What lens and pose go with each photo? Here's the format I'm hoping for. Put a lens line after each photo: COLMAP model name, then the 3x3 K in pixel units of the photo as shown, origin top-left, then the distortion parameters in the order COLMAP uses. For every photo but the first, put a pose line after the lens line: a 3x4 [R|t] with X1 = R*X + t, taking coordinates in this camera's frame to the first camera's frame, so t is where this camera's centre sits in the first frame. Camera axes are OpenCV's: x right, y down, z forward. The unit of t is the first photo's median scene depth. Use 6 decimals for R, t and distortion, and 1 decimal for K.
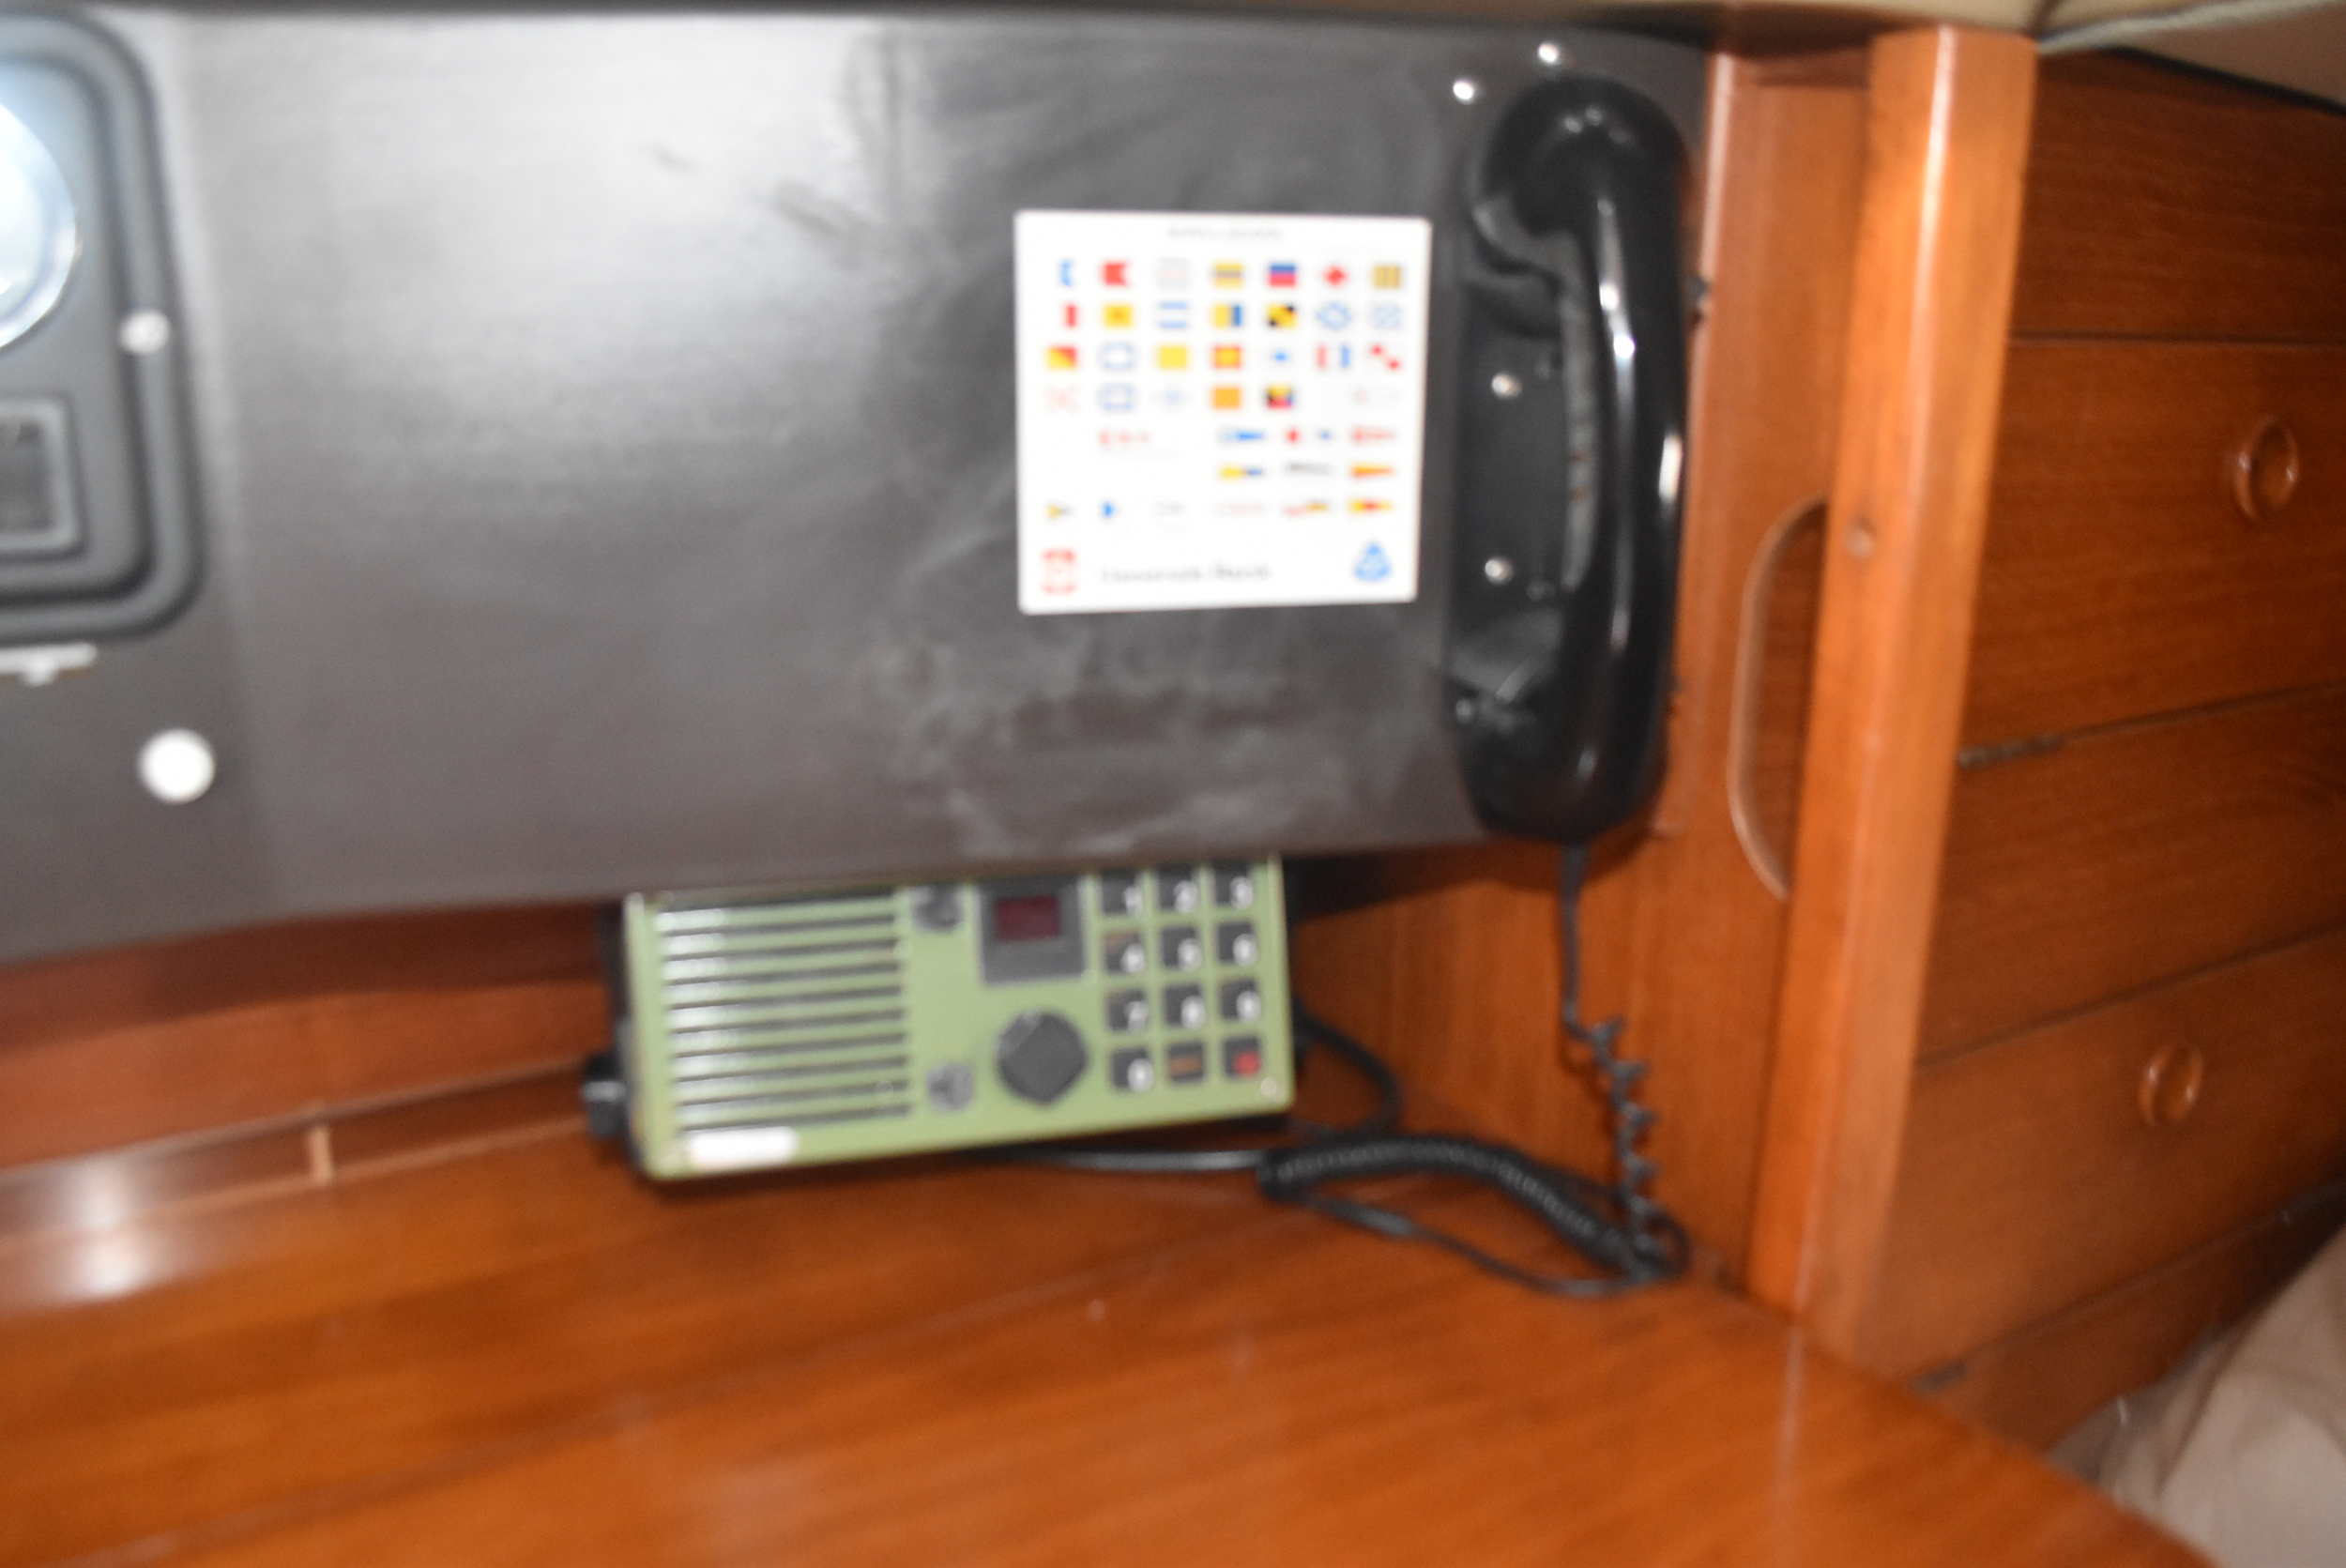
lens RADIAL K [[1874.0, 0, 1170.2], [0, 1874.0, 862.5], [0, 0, 1]] dist [-0.083094, 0.013617]
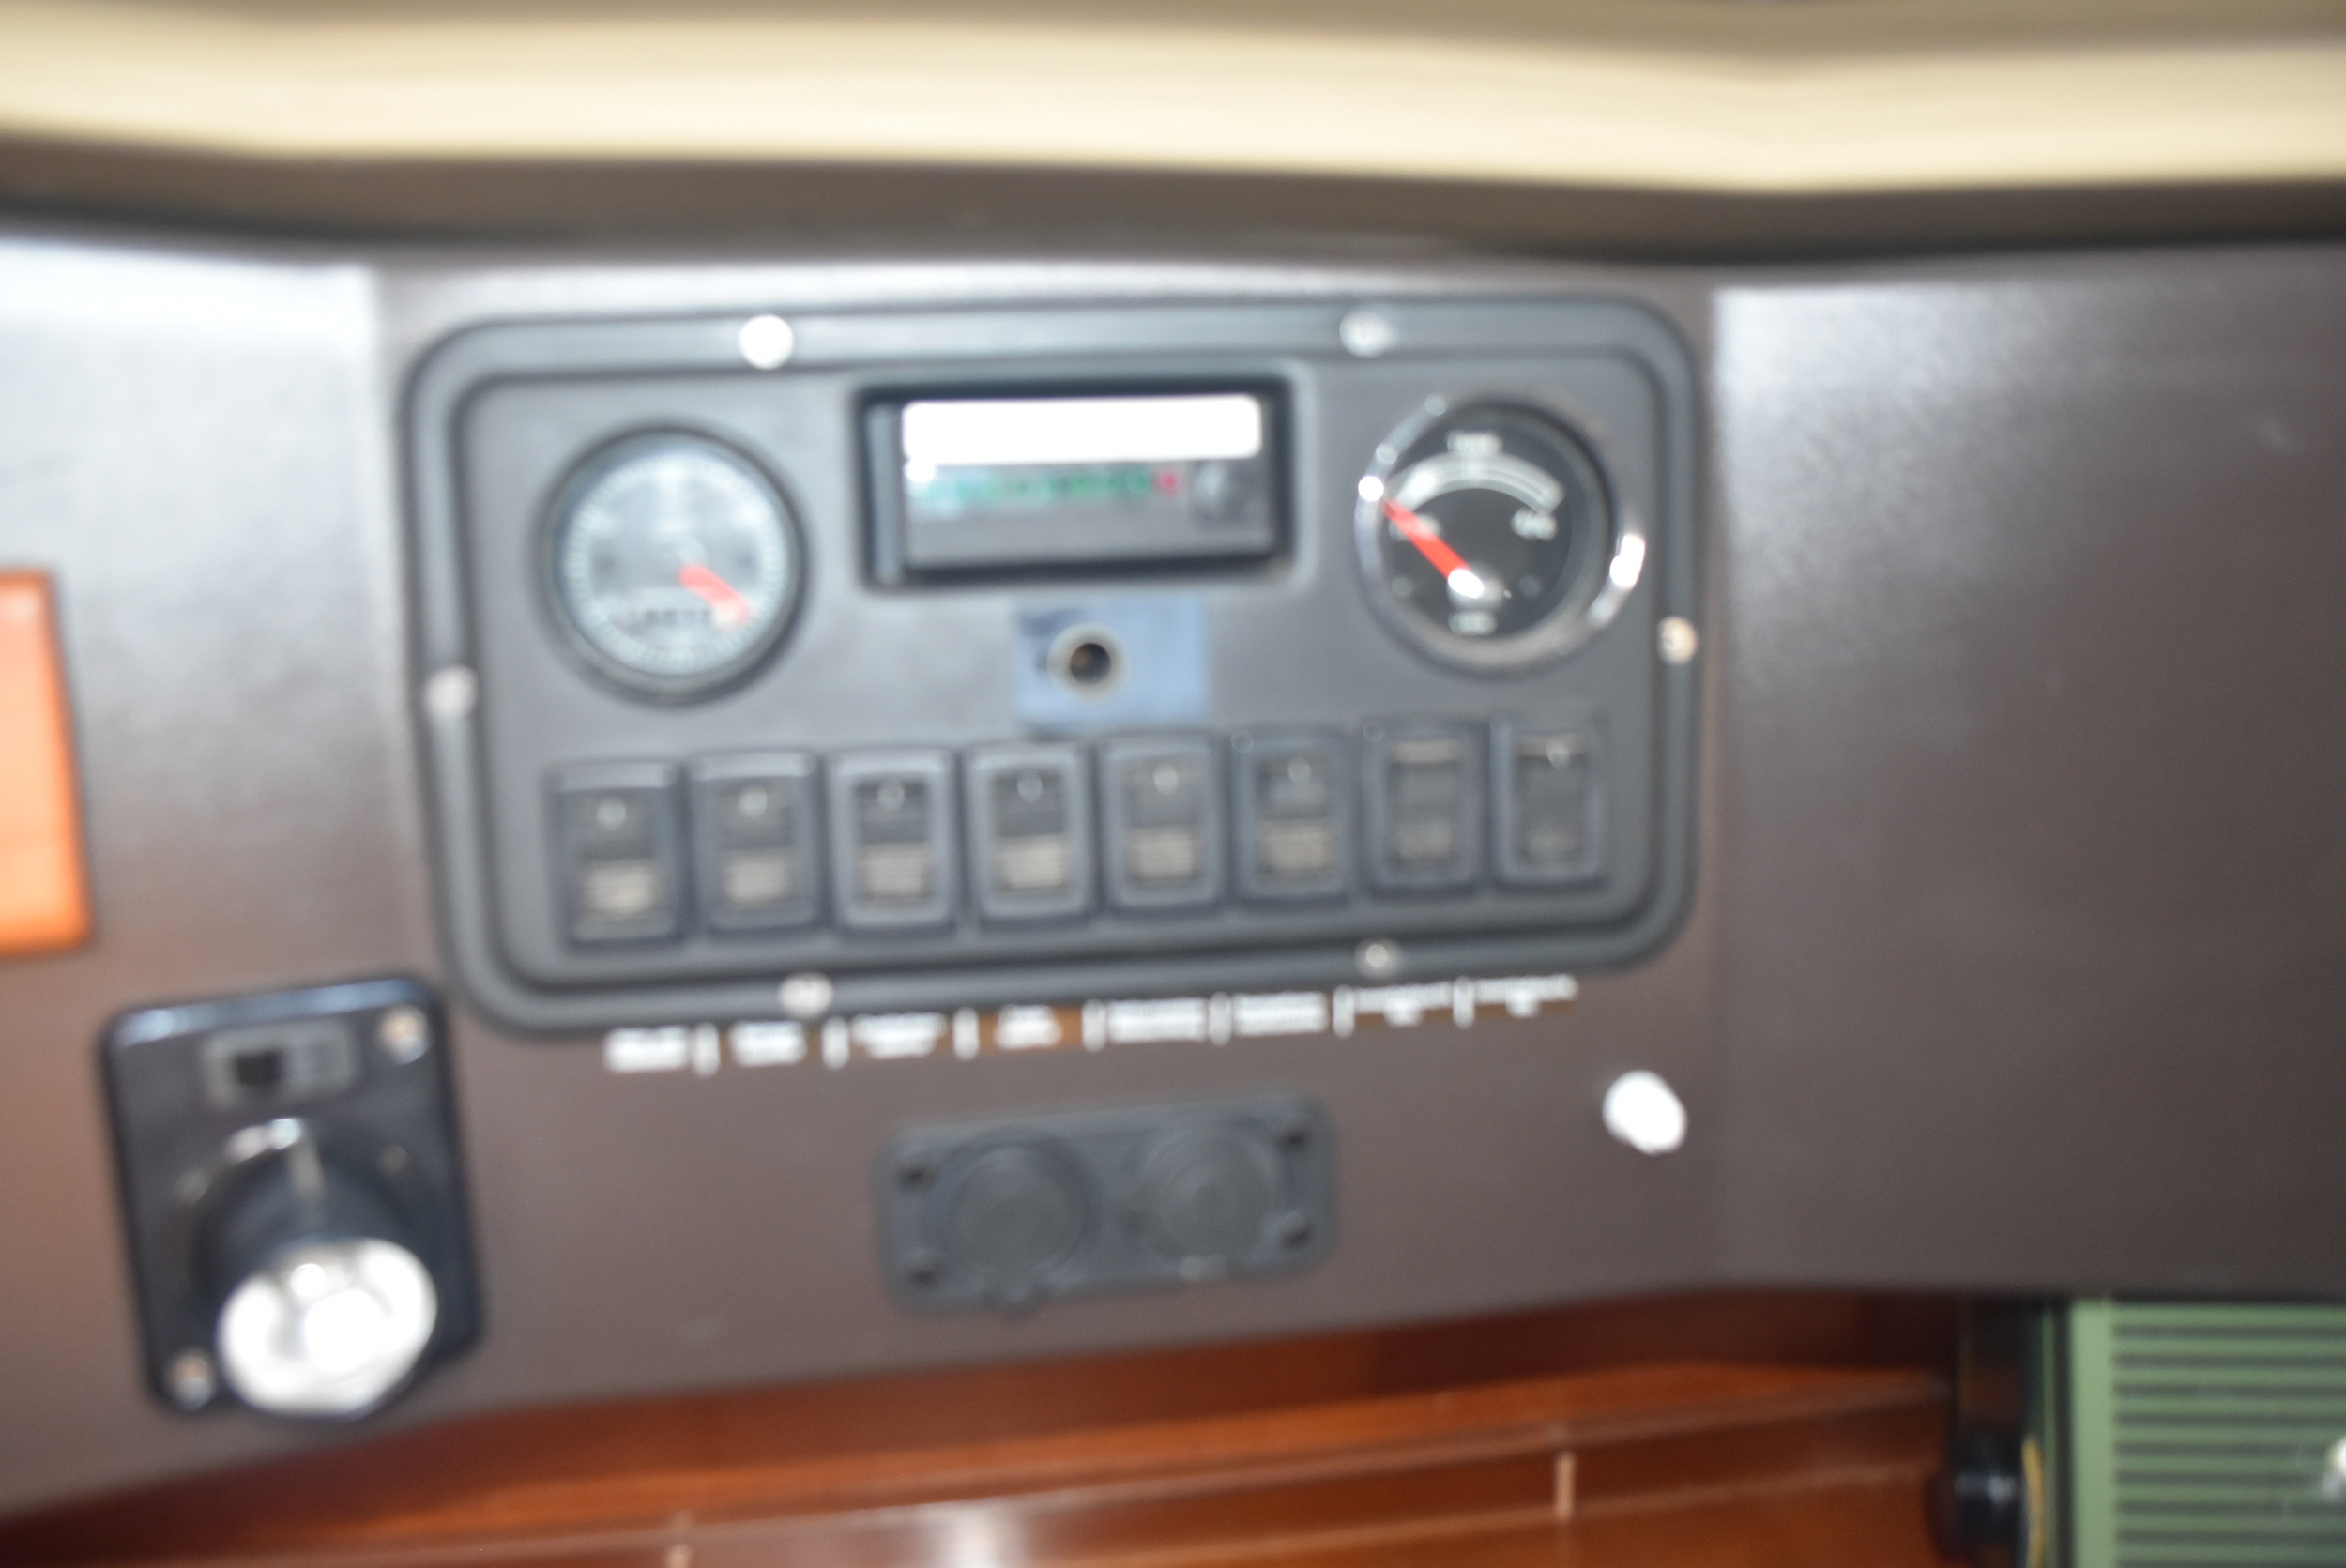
lens RADIAL K [[1874.0, 0, 1182.4], [0, 1874.0, 795.7], [0, 0, 1]] dist [-0.083094, 0.013617]
pose [[0.918881, 0.024762, -0.393757, -0.335573], [-0.075535, 0.990608, -0.113975, -0.072107], [0.387236, 0.134472, 0.912121, 0.054736]]
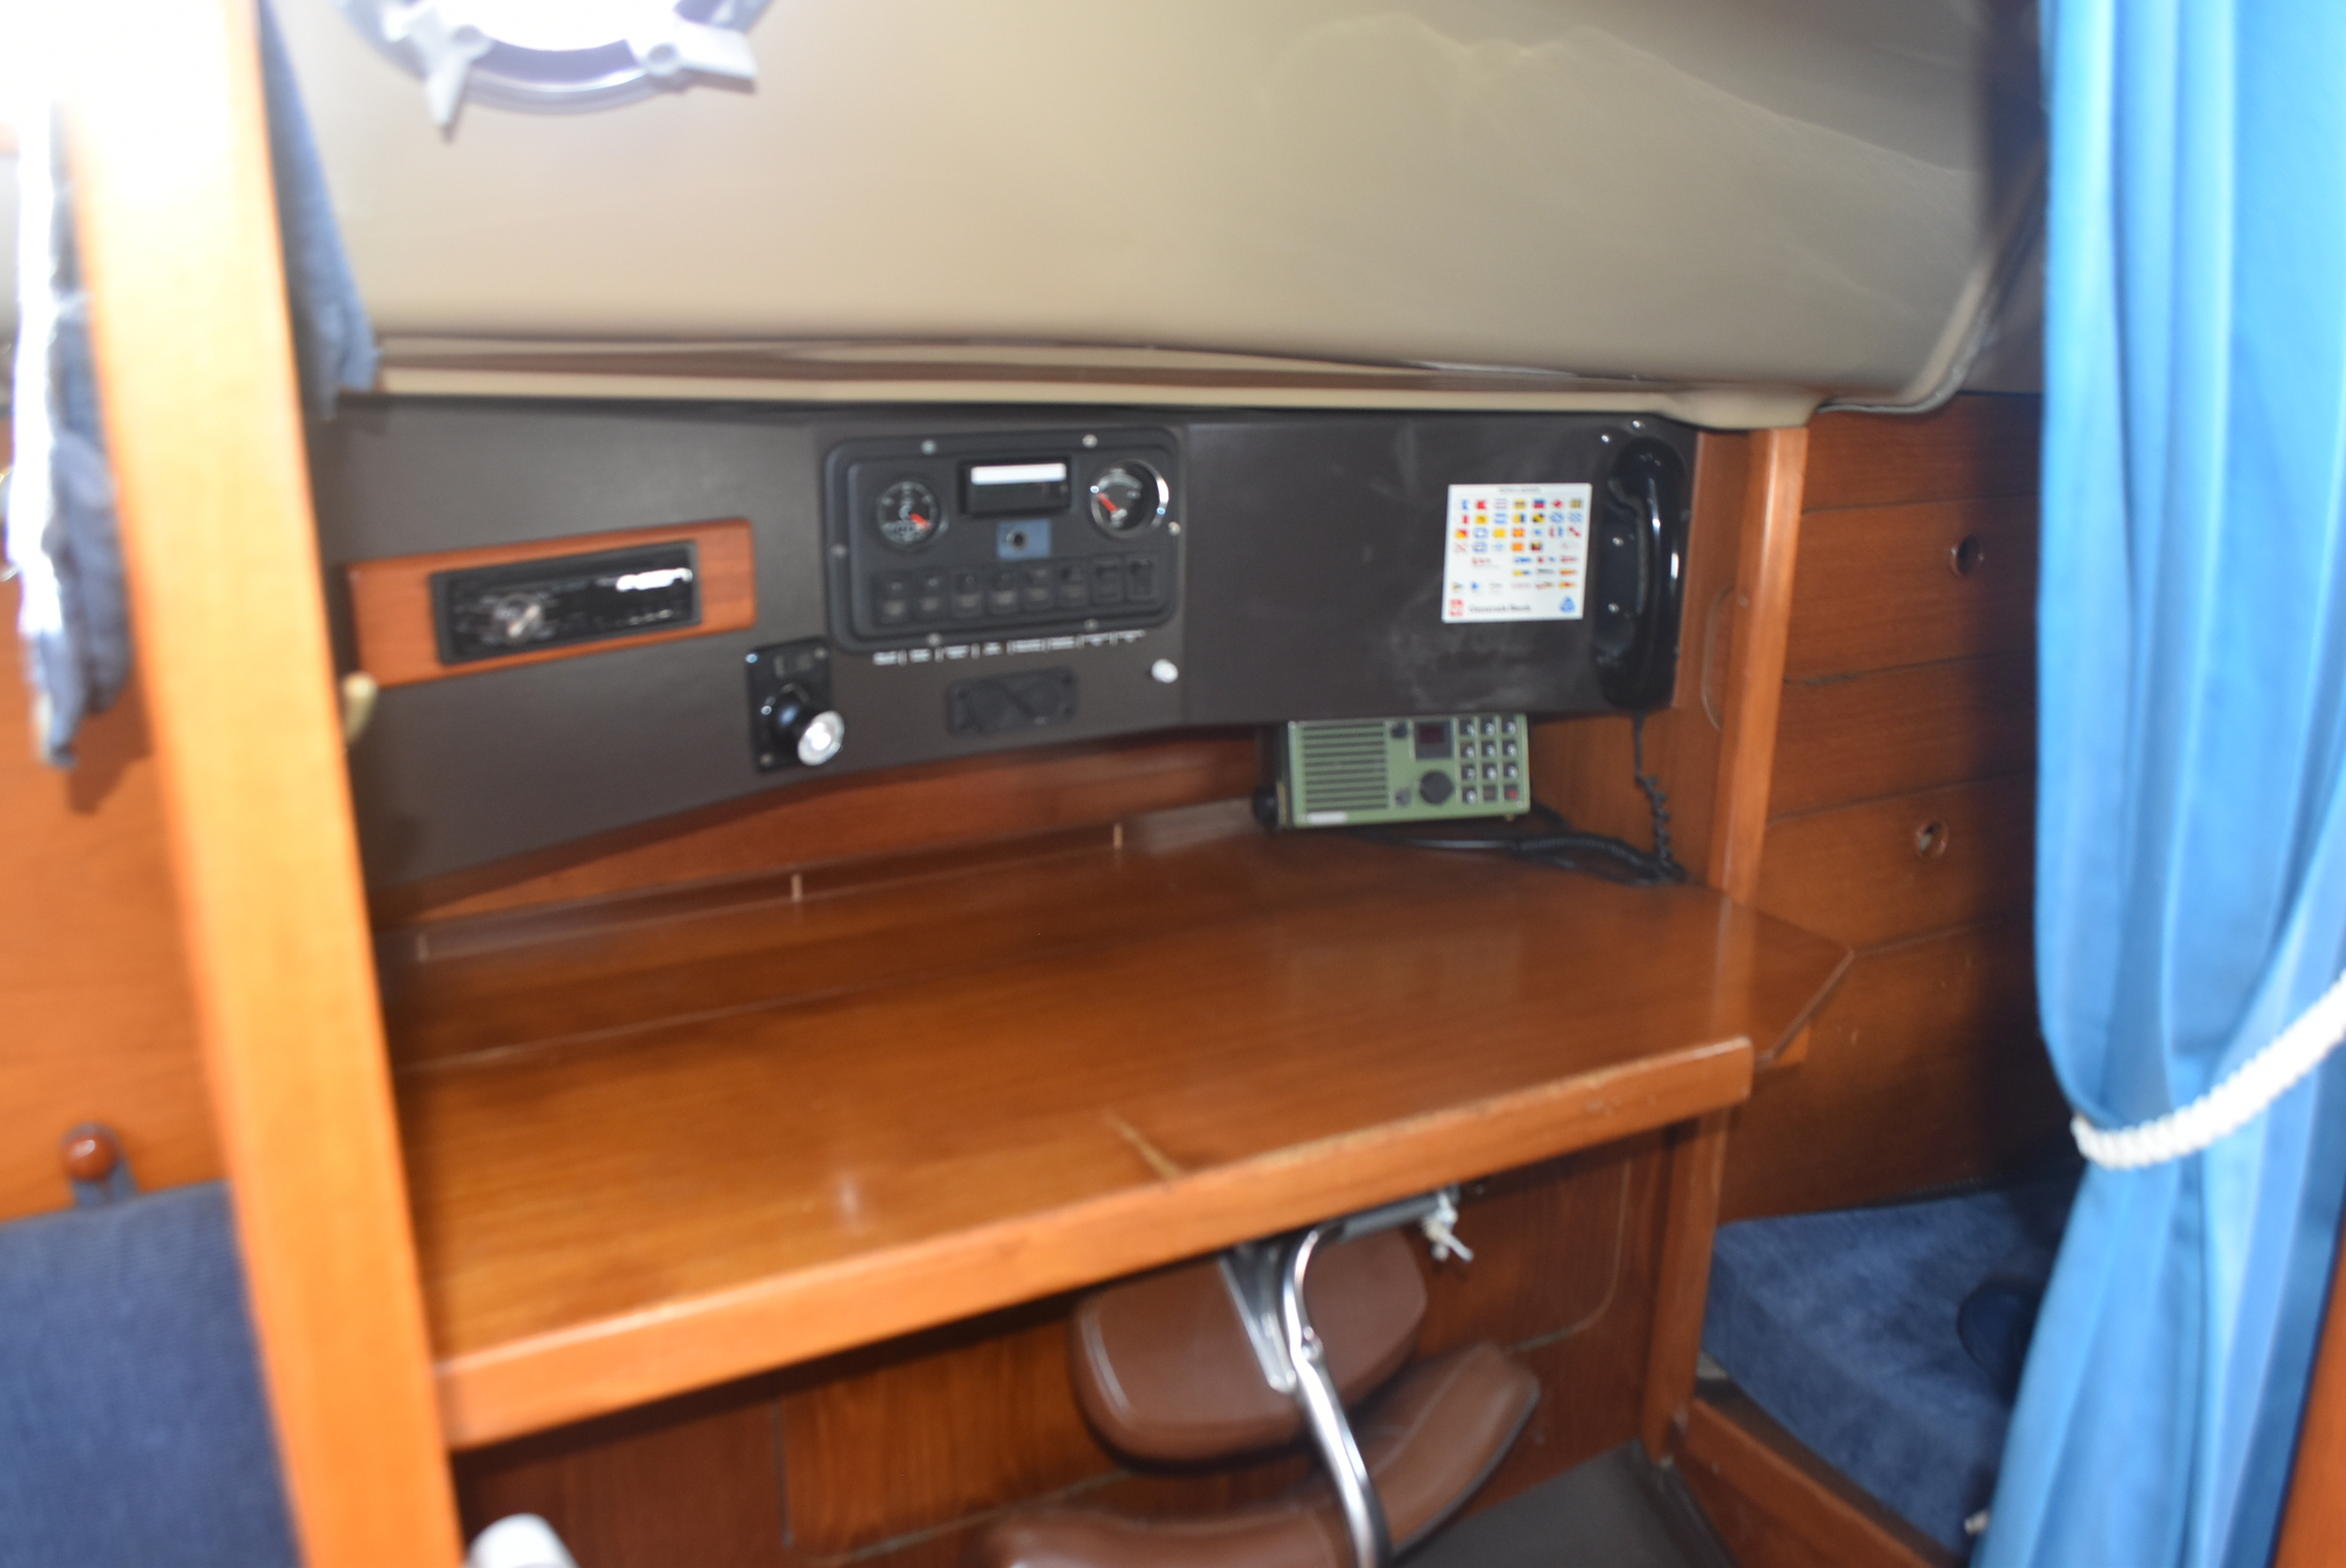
lens RADIAL K [[1874.0, 0, 1168.1], [0, 1874.0, 787.6], [0, 0, 1]] dist [-0.083094, 0.013617]
pose [[0.998265, 0.019056, -0.055716, -0.308924], [-0.019336, 0.999803, -0.004501, 0.126524], [0.055619, 0.005571, 0.998437, -1.707343]]
